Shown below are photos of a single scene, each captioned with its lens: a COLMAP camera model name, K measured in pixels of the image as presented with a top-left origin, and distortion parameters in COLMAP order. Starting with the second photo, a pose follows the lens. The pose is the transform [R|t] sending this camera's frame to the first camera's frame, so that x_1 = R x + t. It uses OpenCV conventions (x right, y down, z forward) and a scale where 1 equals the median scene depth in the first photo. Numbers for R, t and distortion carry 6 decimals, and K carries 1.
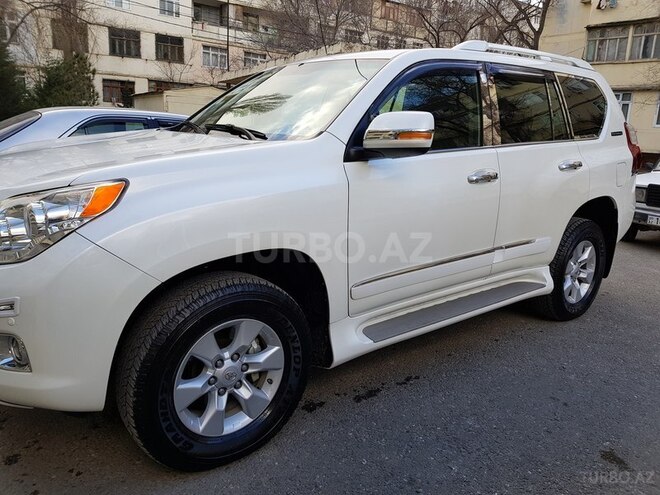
lens RADIAL K [[562.2, 0, 328.6], [0, 562.2, 248.0], [0, 0, 1]] dist [0.009315, 0.008708]
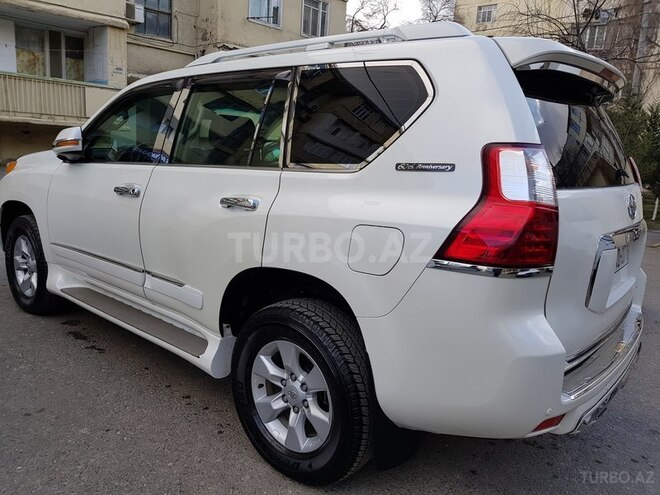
lens RADIAL K [[562.2, 0, 329.8], [0, 562.2, 249.3], [0, 0, 1]] dist [0.009315, 0.008708]
pose [[0.129760, 0.161946, -0.978231, 1.213922], [-0.278294, 0.952865, 0.120831, -0.224532], [0.951691, 0.256557, 0.168712, 1.100450]]
